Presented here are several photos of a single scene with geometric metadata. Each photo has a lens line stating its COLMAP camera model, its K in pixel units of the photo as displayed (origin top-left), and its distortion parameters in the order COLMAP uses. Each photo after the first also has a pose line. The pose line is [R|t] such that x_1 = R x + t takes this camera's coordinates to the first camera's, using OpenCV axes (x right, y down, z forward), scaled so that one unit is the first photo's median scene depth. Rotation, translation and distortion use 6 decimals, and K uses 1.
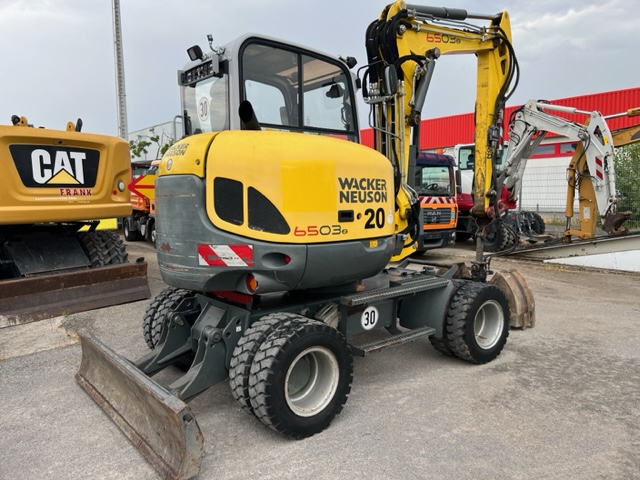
lens RADIAL K [[487.1, 0, 319.3], [0, 487.1, 237.8], [0, 0, 1]] dist [0.042291, 0.000314]
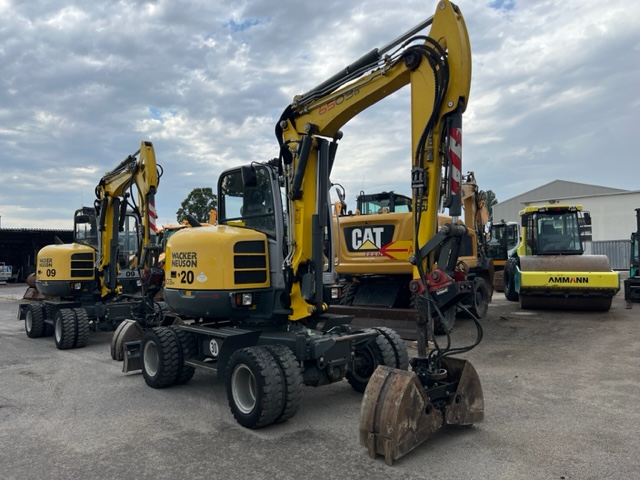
lens RADIAL K [[487.1, 0, 318.6], [0, 487.1, 242.9], [0, 0, 1]] dist [0.042291, 0.000314]
pose [[0.047769, -0.016999, -0.998714, 1.234808], [-0.074897, 0.996979, -0.020552, -0.107415], [0.996046, 0.075782, 0.046352, 0.963914]]
